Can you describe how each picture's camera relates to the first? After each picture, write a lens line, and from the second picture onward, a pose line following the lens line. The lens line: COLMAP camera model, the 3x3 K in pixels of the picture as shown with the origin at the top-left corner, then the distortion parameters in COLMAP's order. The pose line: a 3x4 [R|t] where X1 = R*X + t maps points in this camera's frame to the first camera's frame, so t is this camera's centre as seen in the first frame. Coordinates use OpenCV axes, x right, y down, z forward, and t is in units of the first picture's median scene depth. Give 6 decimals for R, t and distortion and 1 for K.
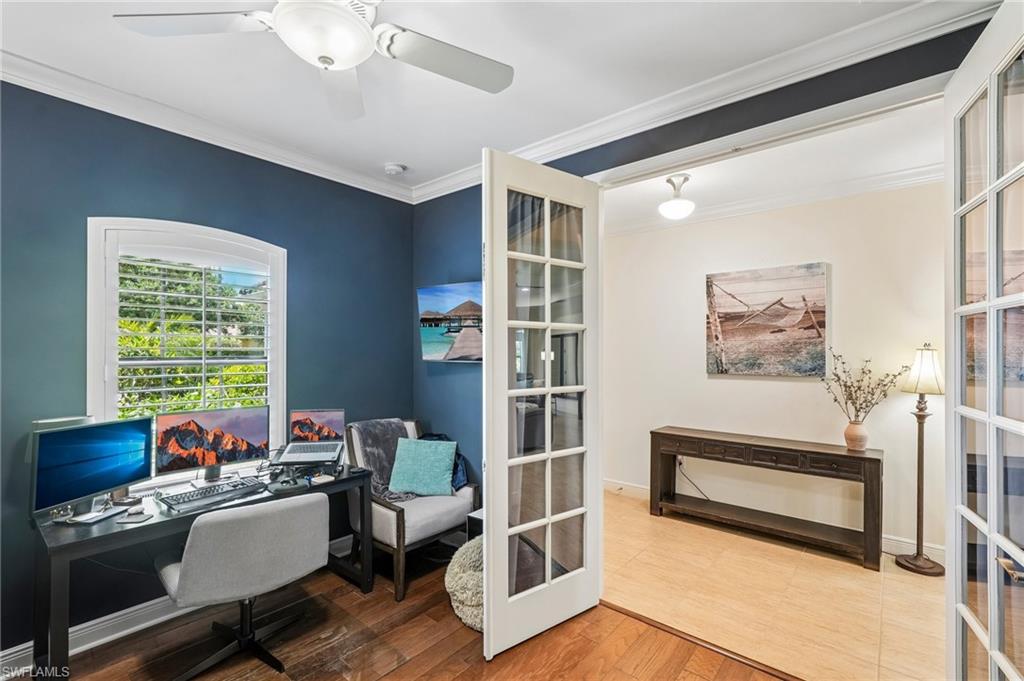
lens RADIAL K [[457.3, 0, 505.1], [0, 457.3, 349.1], [0, 0, 1]] dist [-0.010572, 0.006037]
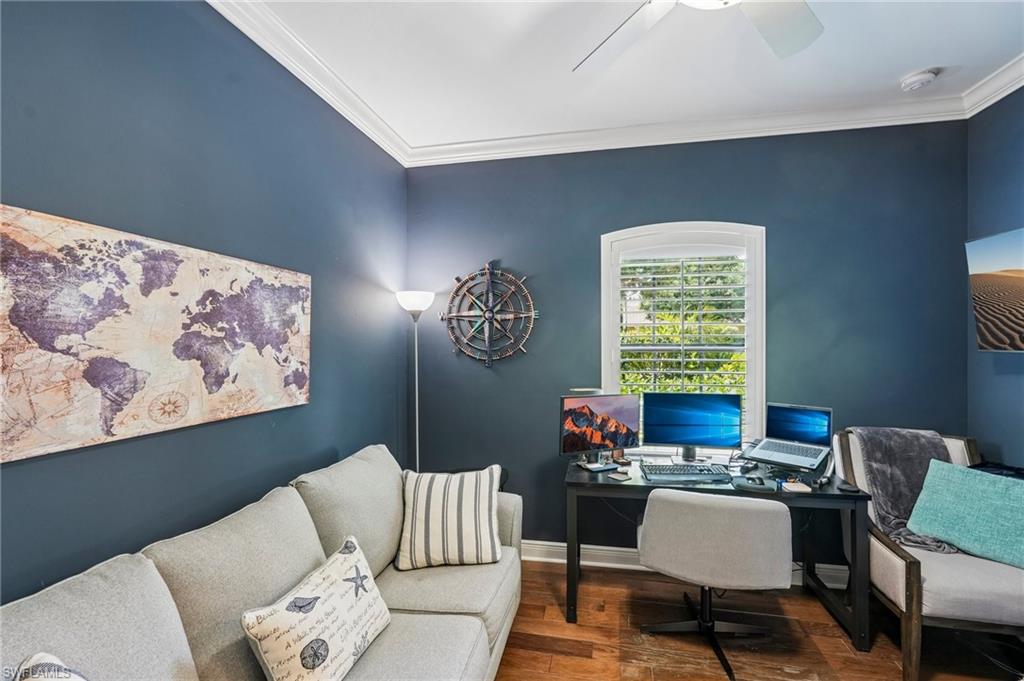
lens RADIAL K [[457.3, 0, 511.1], [0, 457.3, 342.0], [0, 0, 1]] dist [-0.010572, 0.006037]
pose [[0.489972, 0.001483, -0.871737, 0.079754], [0.011435, 0.999902, 0.008129, -0.000179], [0.871663, -0.013951, 0.489907, 0.115314]]
